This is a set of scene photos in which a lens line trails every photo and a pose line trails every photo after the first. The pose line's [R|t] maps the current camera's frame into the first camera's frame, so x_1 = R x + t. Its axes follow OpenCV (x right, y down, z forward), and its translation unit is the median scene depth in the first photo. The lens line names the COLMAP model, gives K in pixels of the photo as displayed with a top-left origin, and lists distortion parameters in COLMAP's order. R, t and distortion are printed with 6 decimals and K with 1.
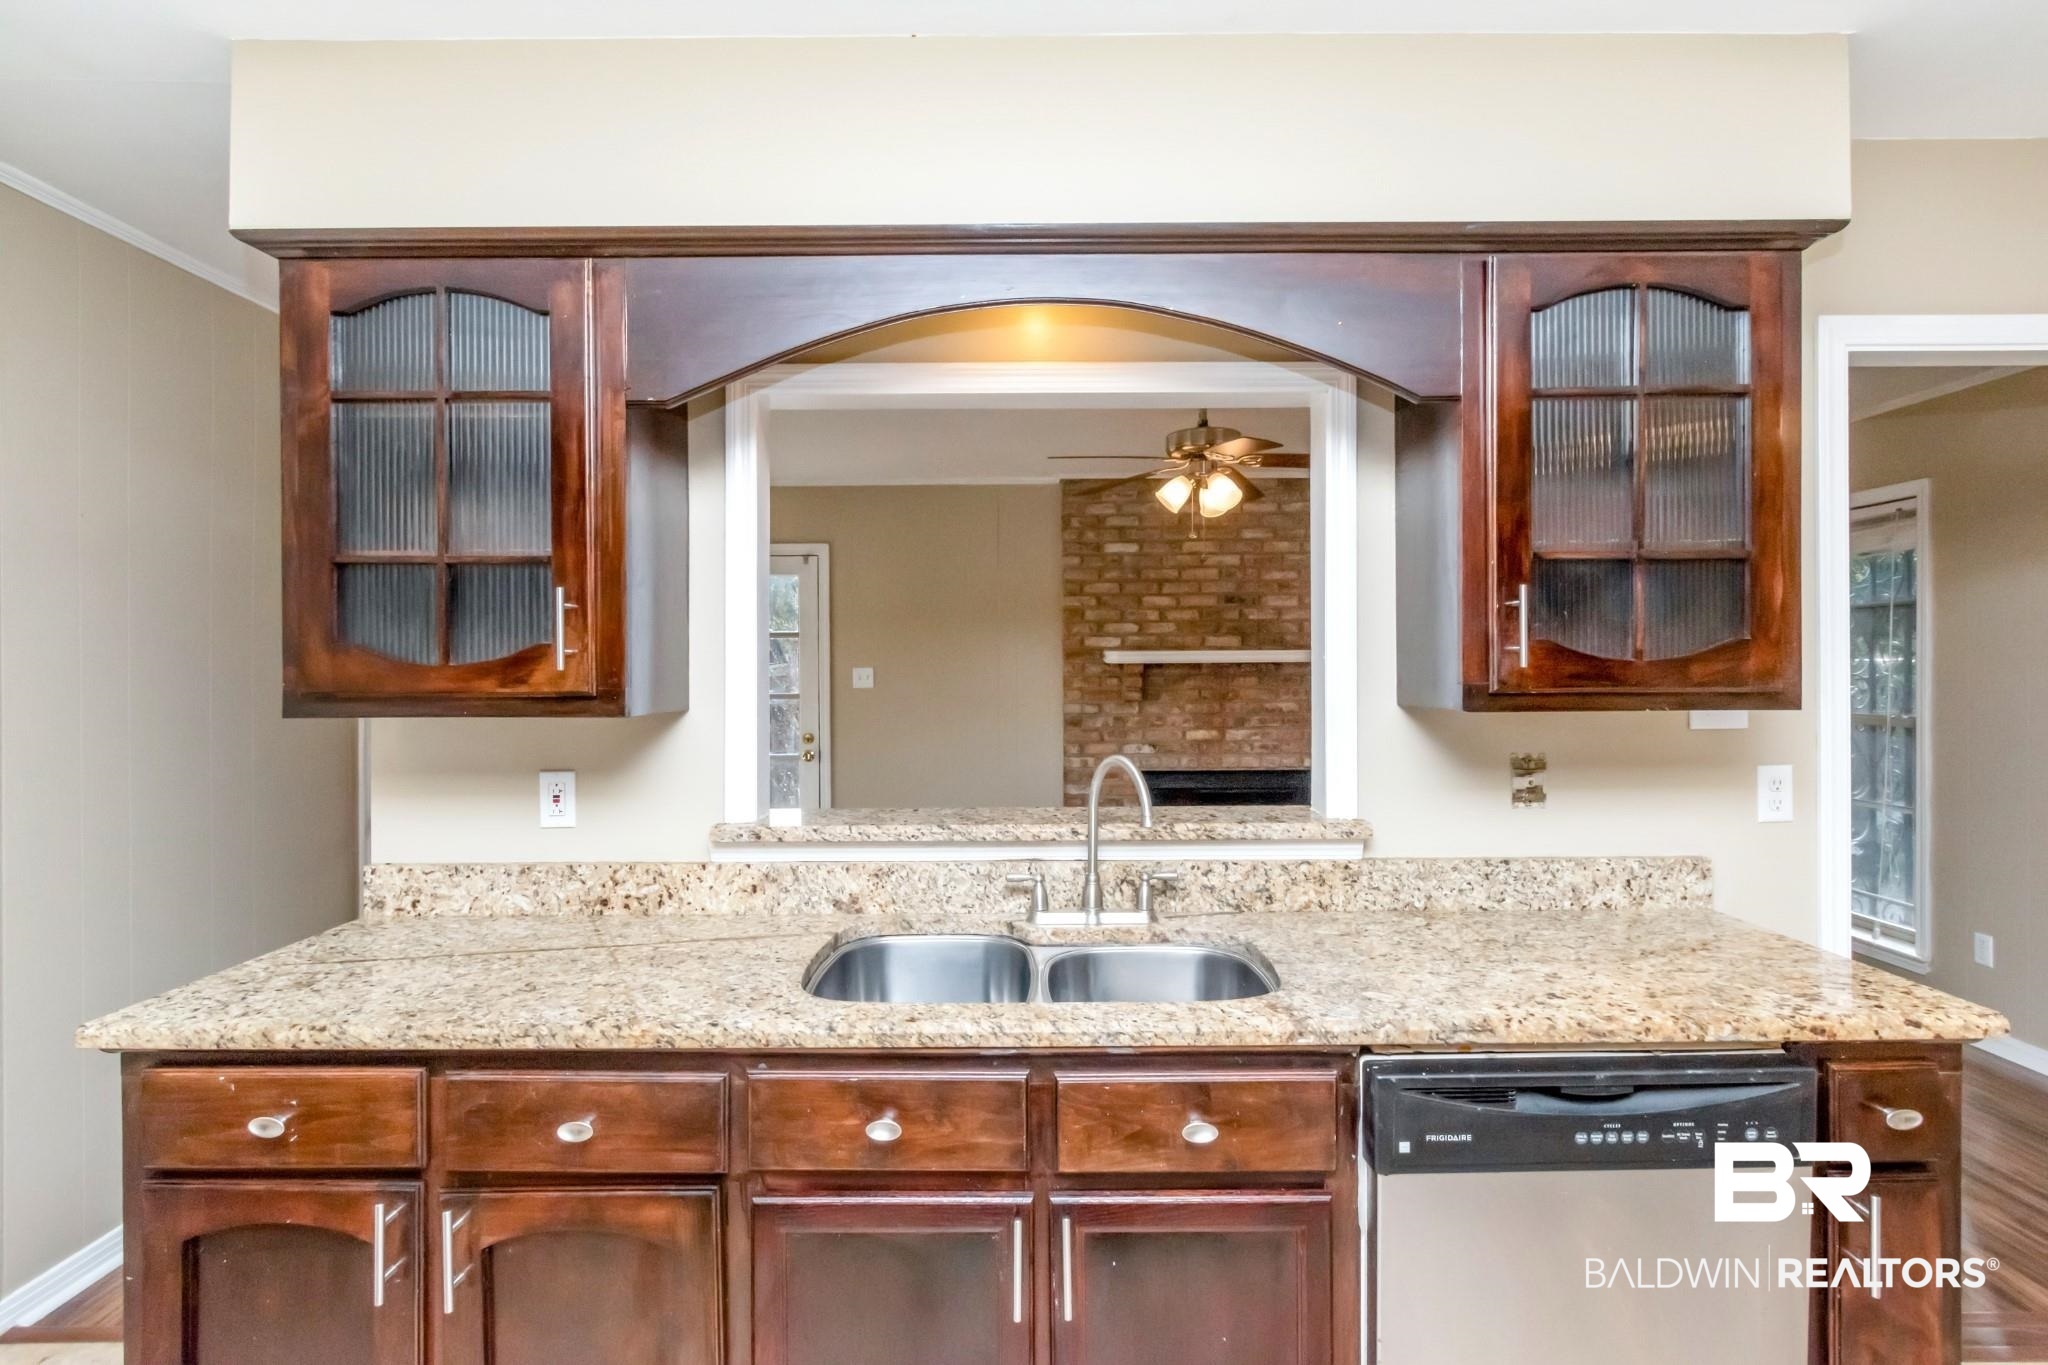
lens RADIAL K [[1040.0, 0, 1054.3], [0, 1040.0, 664.8], [0, 0, 1]] dist [0.005565, -0.003409]
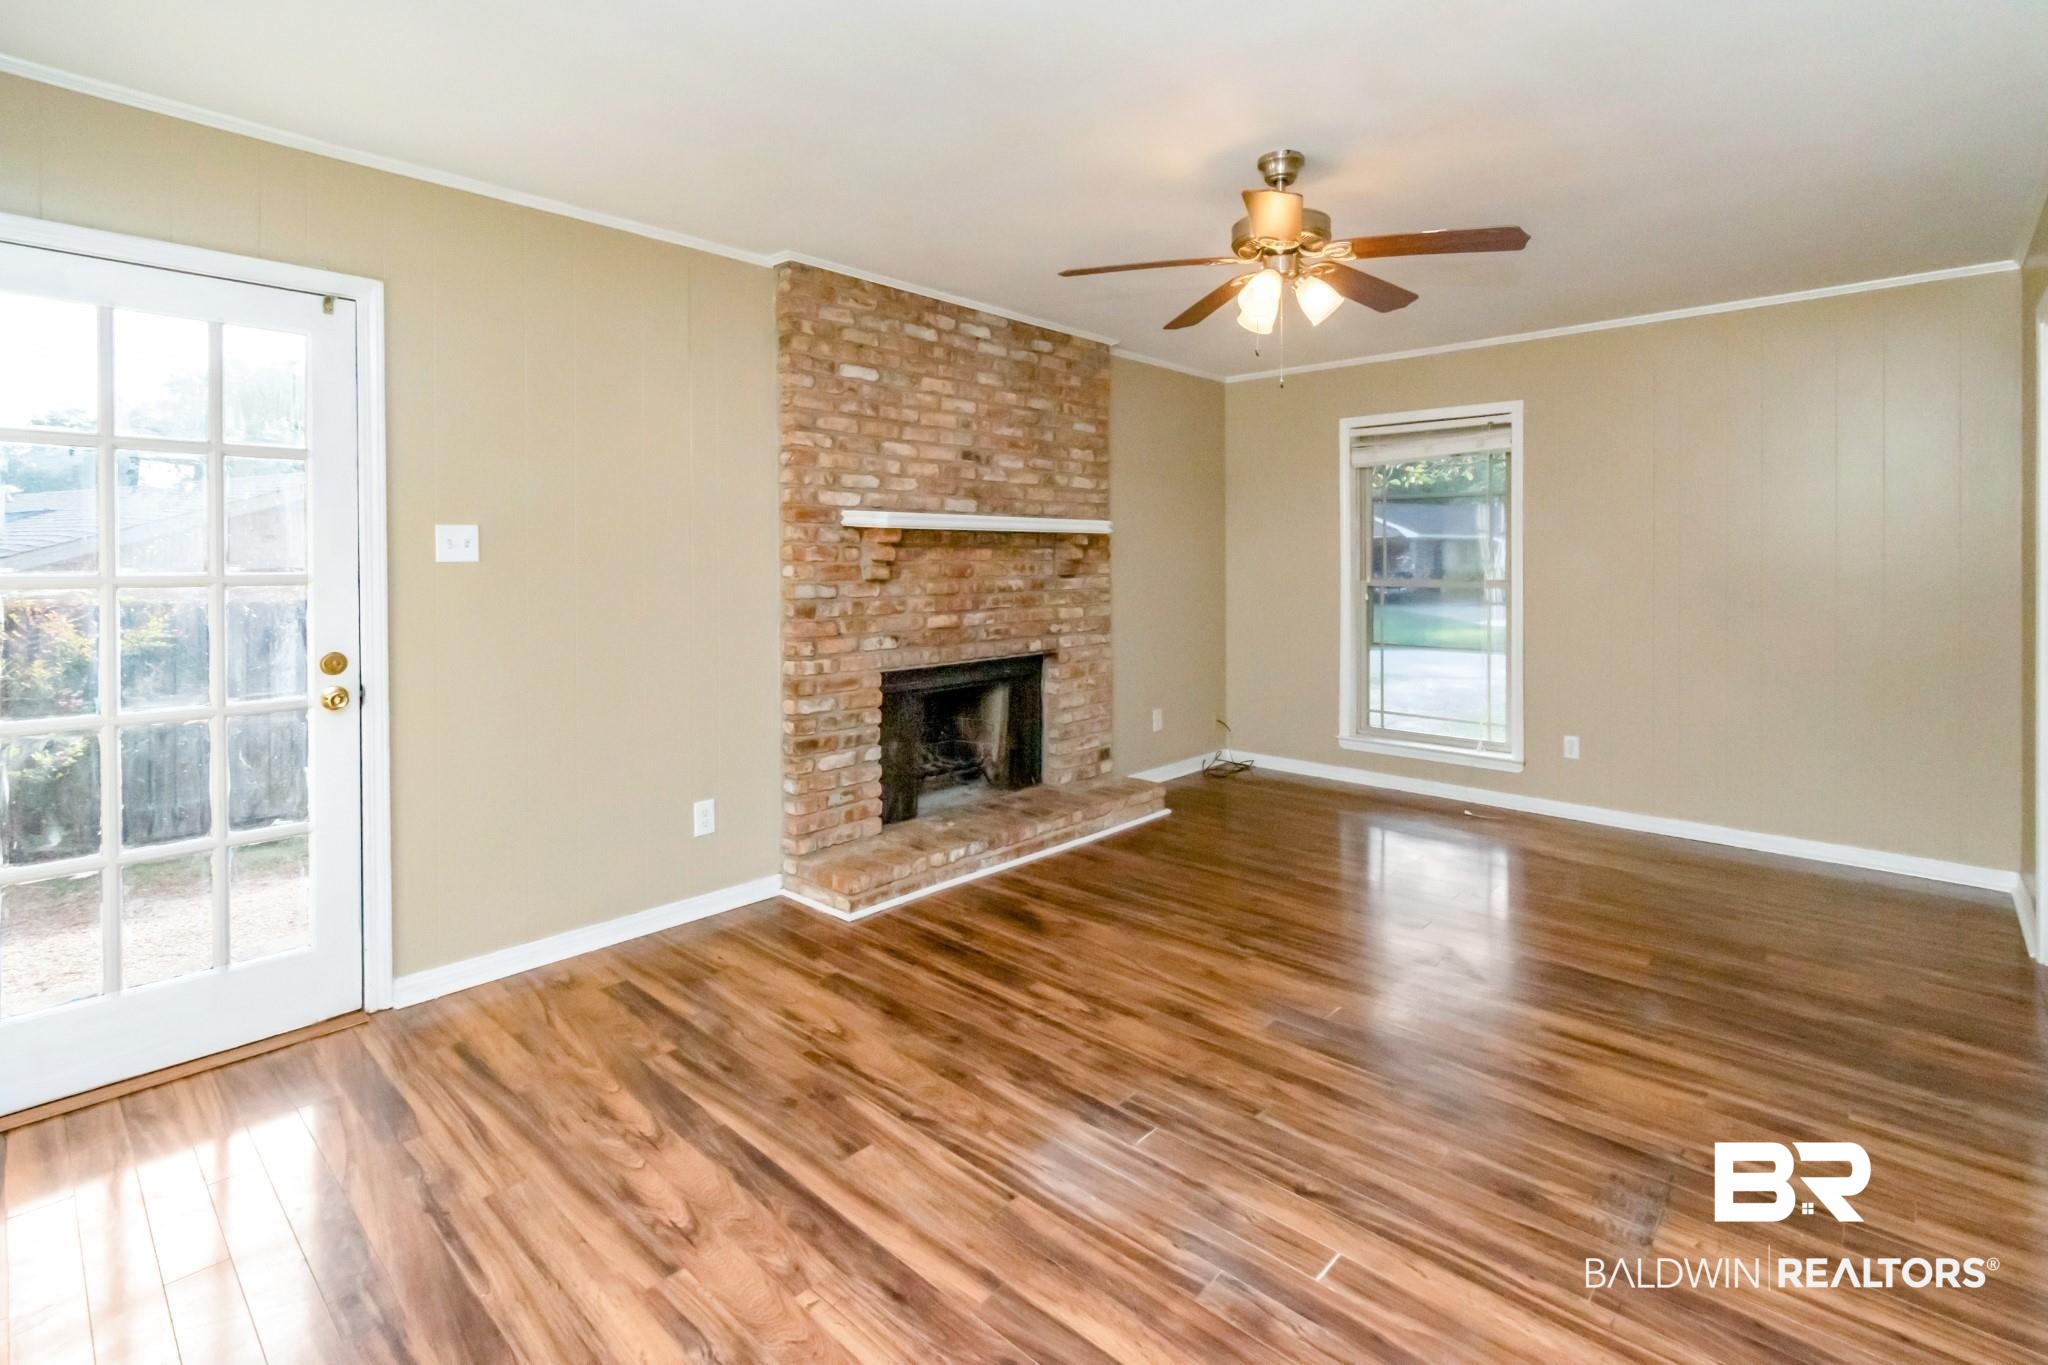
lens RADIAL K [[955.9, 0, 1028.1], [0, 955.9, 566.1], [0, 0, 1]] dist [0.005829, 0.003292]
pose [[0.677851, -0.002306, 0.735195, -1.005724], [-0.001184, 0.999990, 0.004229, 0.062287], [-0.735198, -0.003738, 0.677842, 1.273194]]
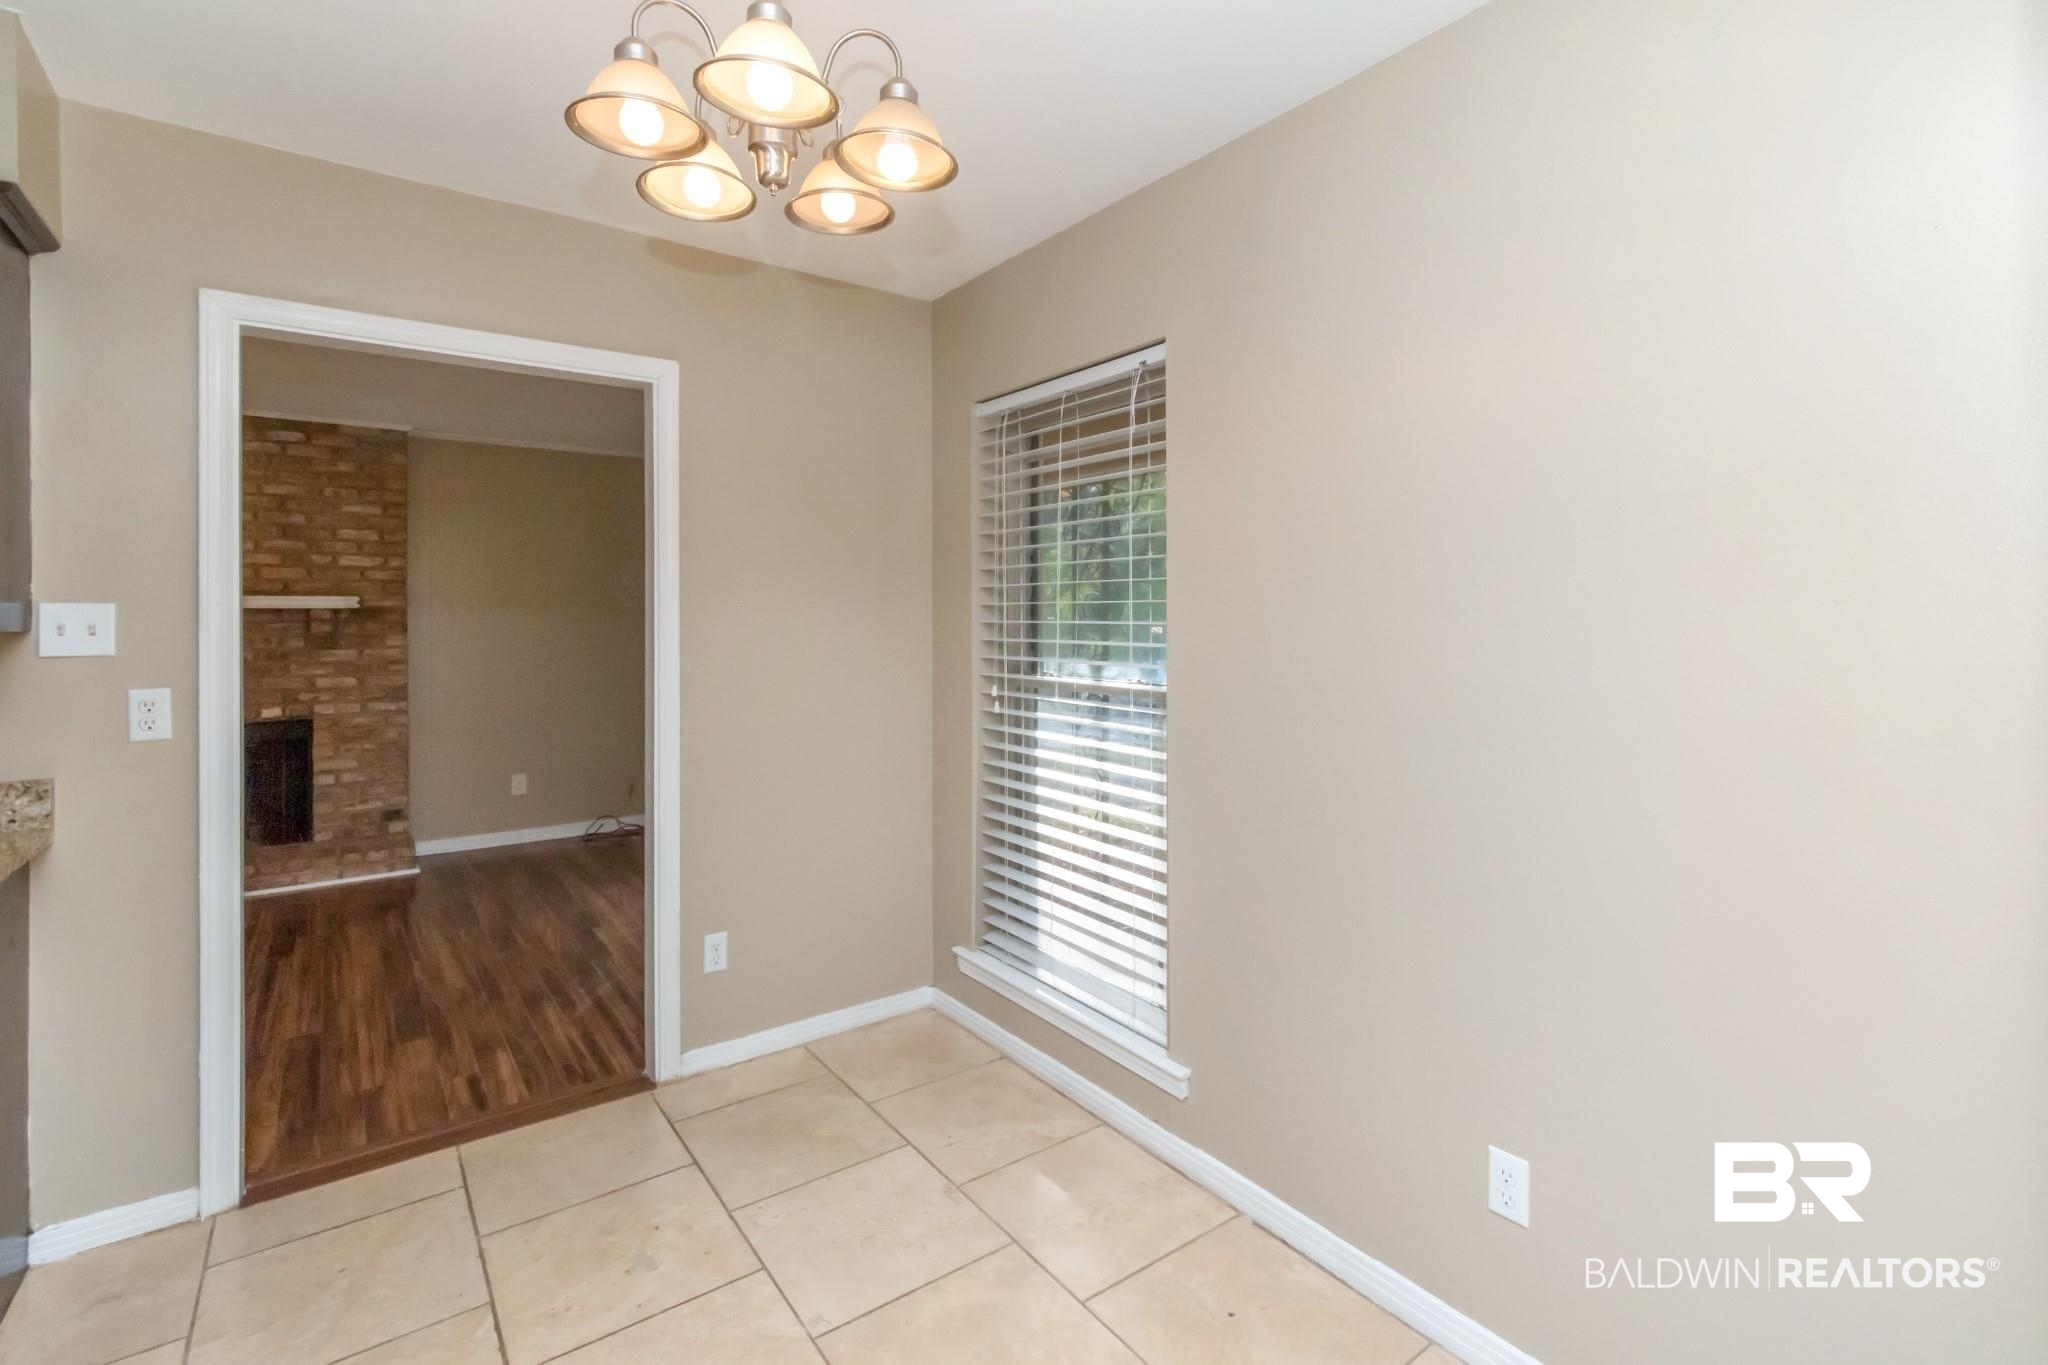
lens RADIAL K [[955.9, 0, 1028.8], [0, 955.9, 618.5], [0, 0, 1]] dist [0.005829, 0.003292]
pose [[0.811303, 0.003412, 0.584616, 0.835115], [-0.001119, 0.999990, -0.004283, 0.026554], [-0.584625, 0.002821, 0.811299, -0.372542]]
